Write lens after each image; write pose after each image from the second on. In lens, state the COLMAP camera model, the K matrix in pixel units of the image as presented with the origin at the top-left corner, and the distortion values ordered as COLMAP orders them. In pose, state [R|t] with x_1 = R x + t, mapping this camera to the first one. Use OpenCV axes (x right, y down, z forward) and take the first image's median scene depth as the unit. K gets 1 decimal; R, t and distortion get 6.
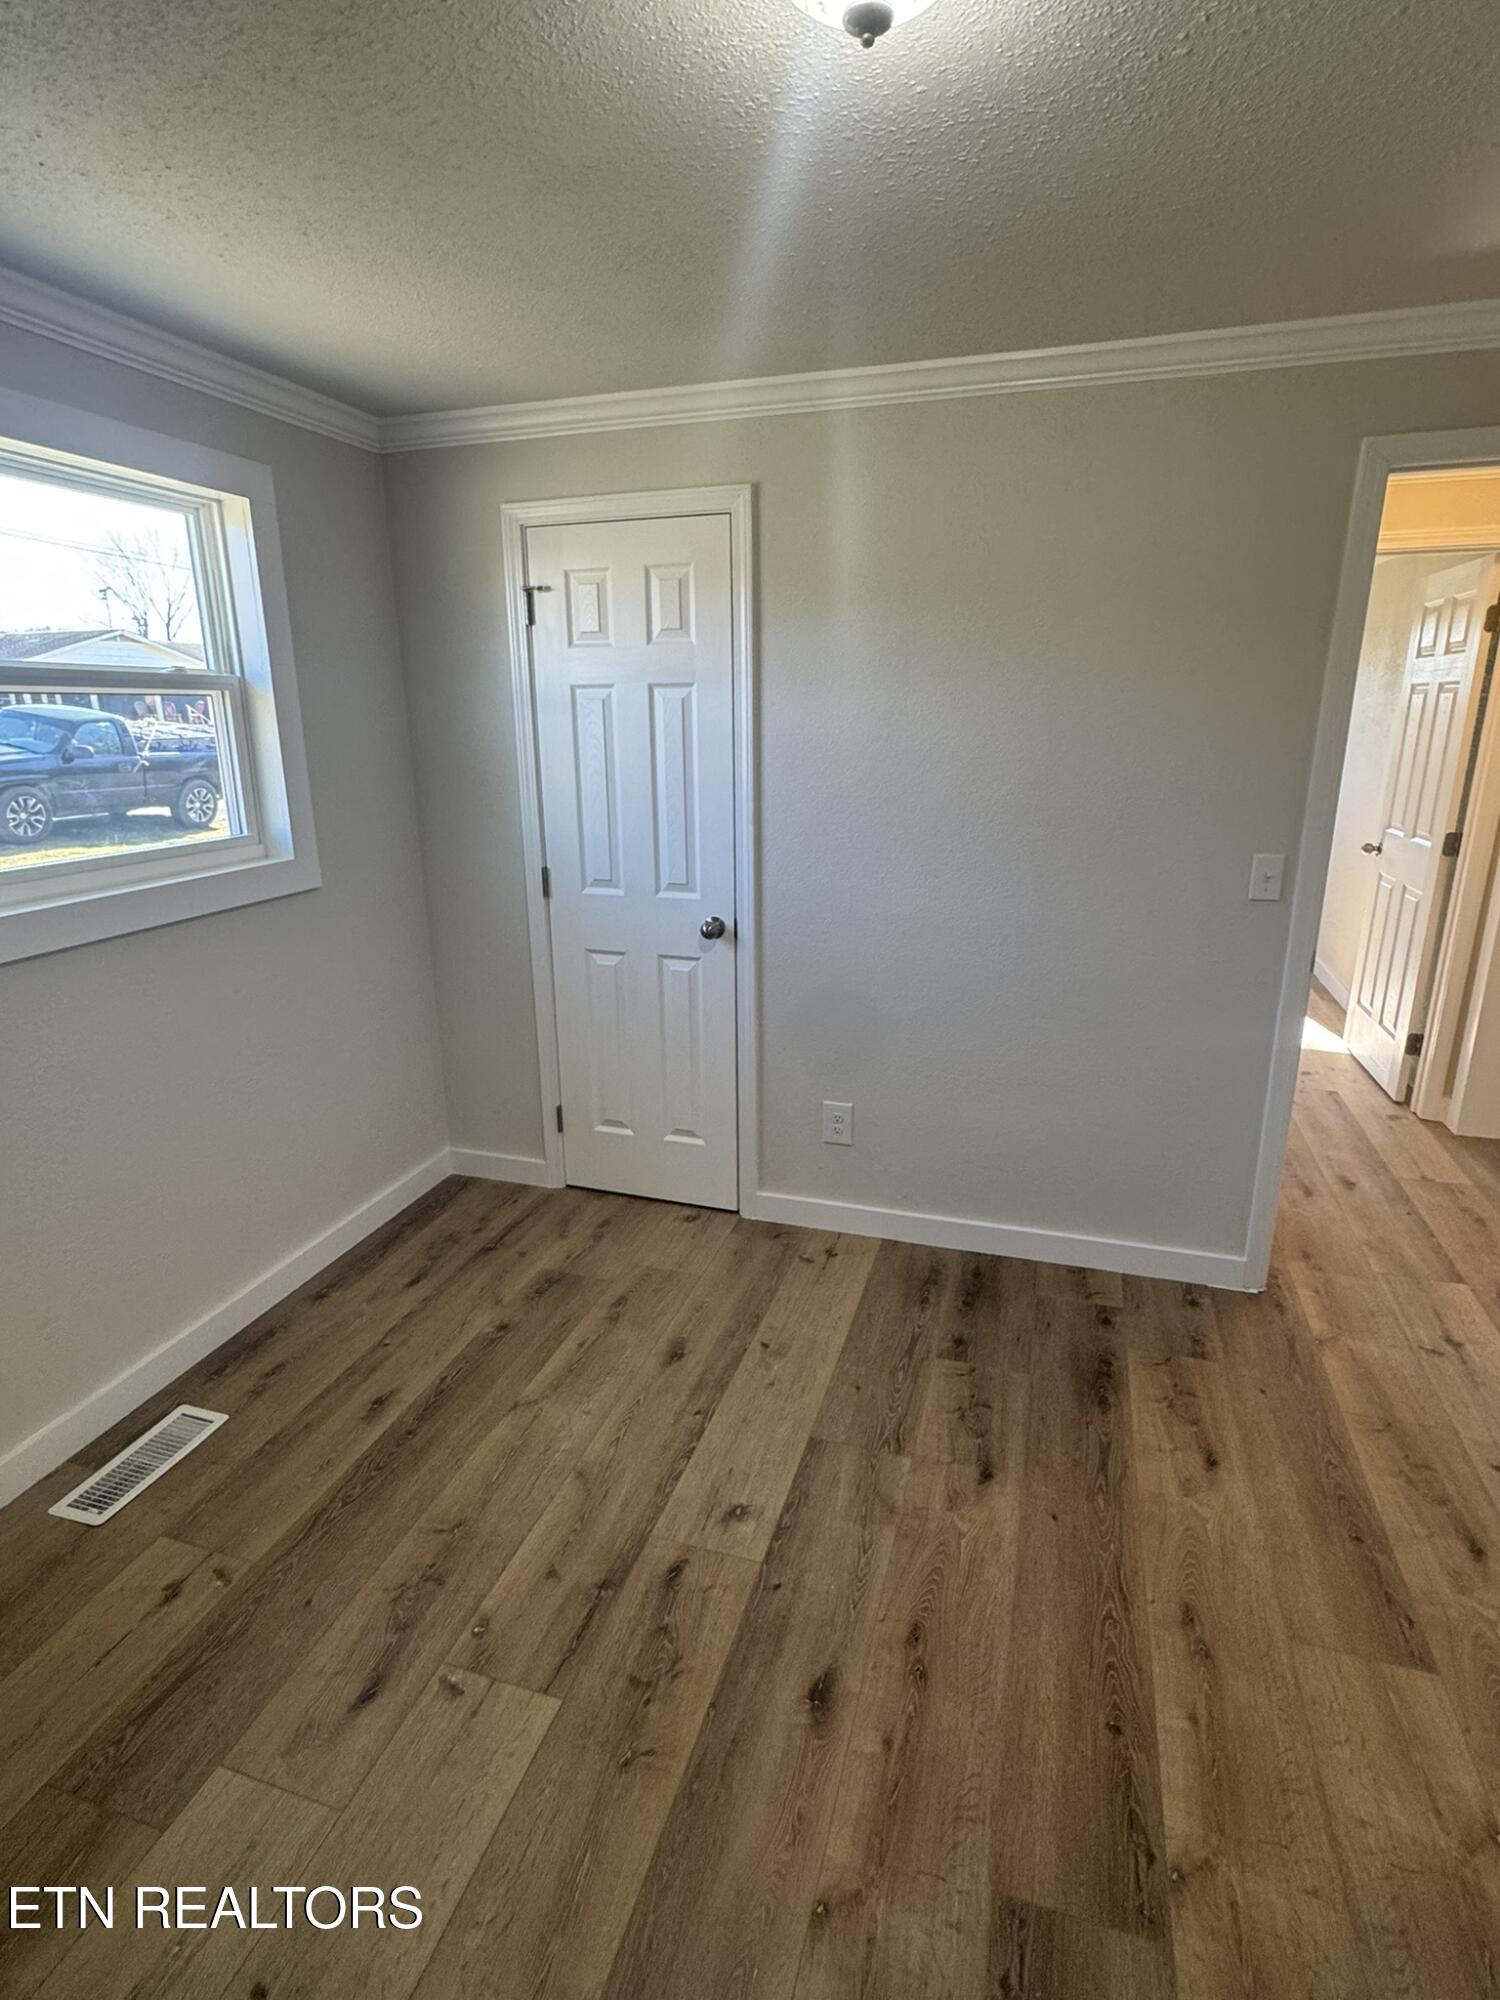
lens RADIAL K [[1011.9, 0, 749.7], [0, 1011.9, 978.9], [0, 0, 1]] dist [-0.003647, 0.001045]
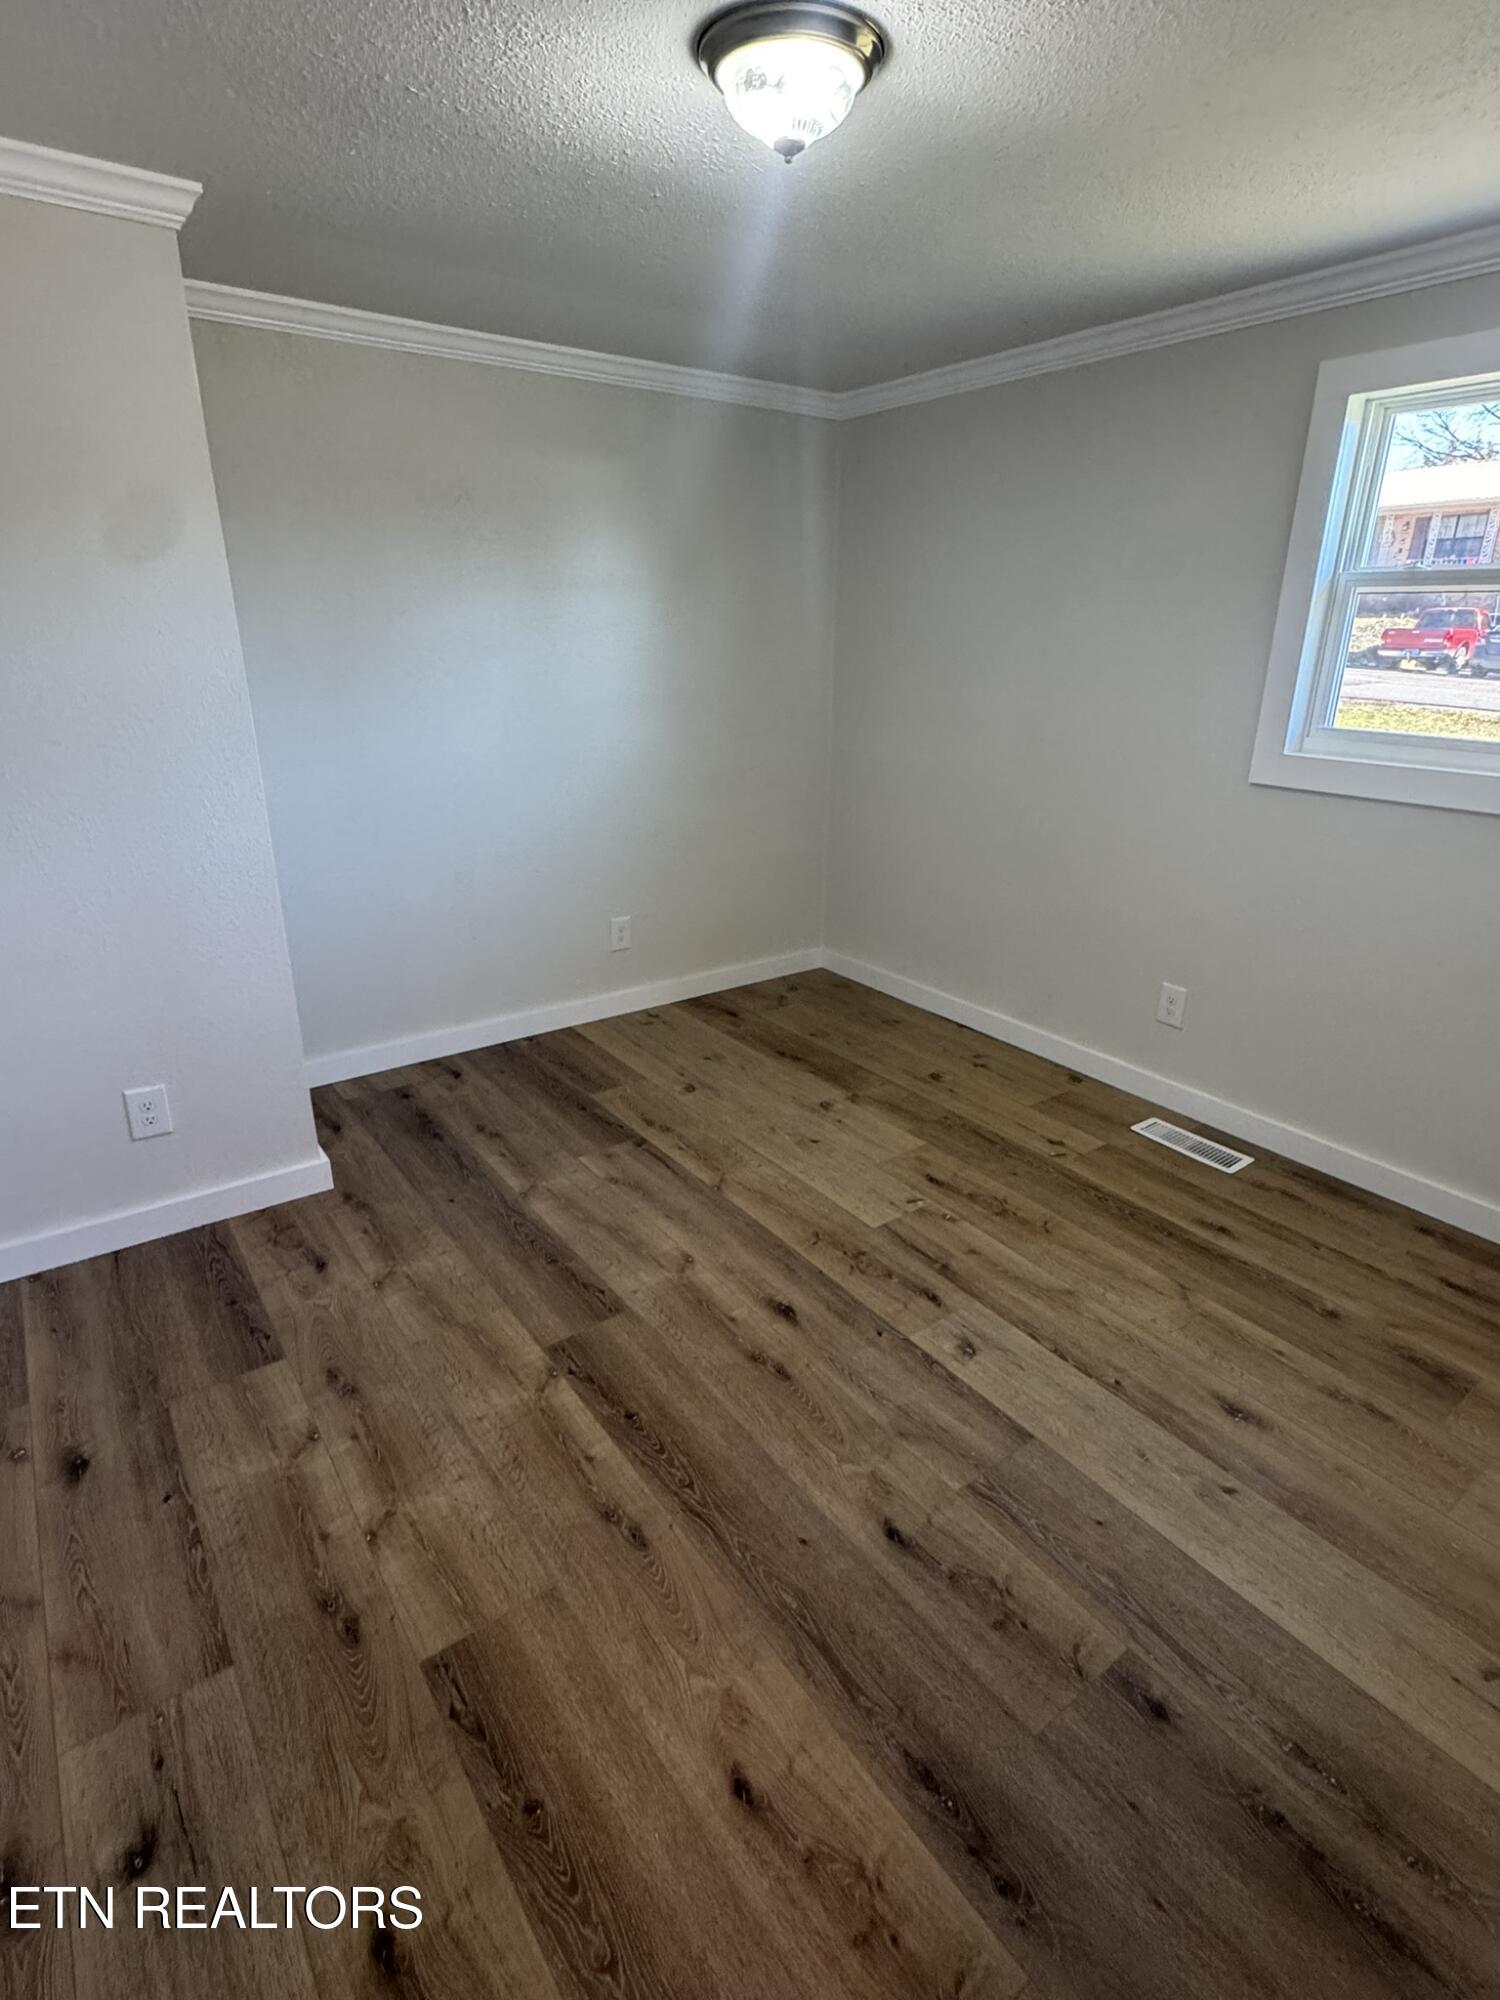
lens RADIAL K [[1011.9, 0, 759.3], [0, 1011.9, 999.5], [0, 0, 1]] dist [-0.003647, 0.001045]
pose [[-0.590194, 0.282480, -0.756225, 0.837061], [-0.214179, 0.848412, 0.484071, -0.277102], [0.778331, 0.447663, -0.440226, 1.122054]]
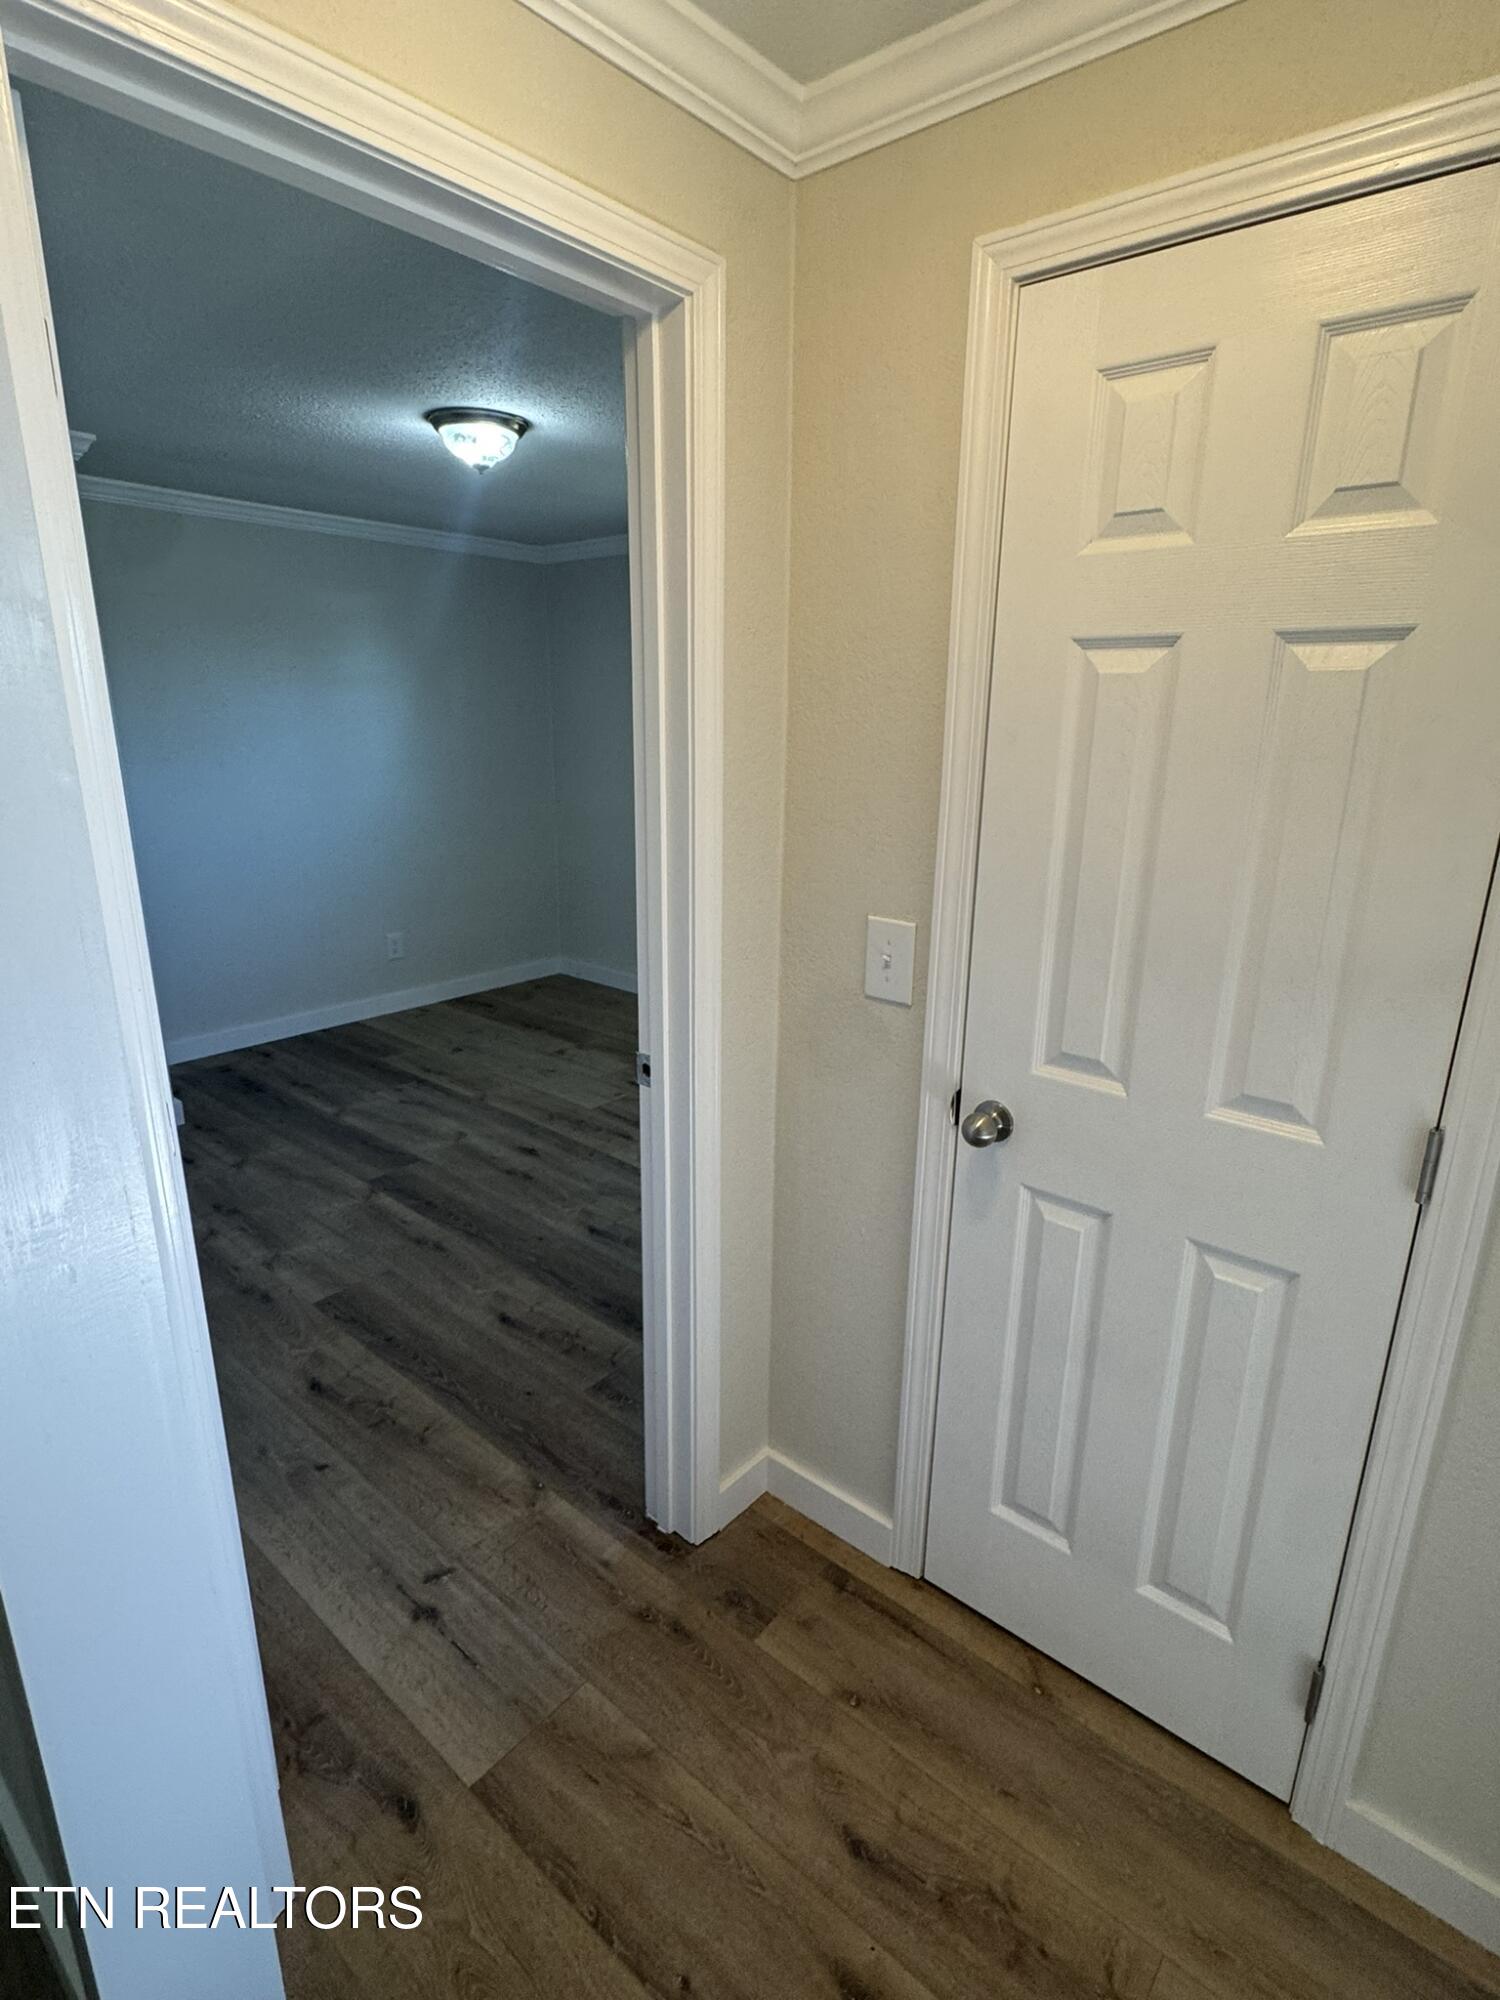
lens RADIAL K [[1011.9, 0, 753.8], [0, 1011.9, 1001.2], [0, 0, 1]] dist [-0.003647, 0.001045]
pose [[-0.389640, 0.258488, -0.883949, 1.382747], [-0.247996, 0.894903, 0.371006, -0.408504], [0.886949, 0.363775, -0.284586, 1.546742]]
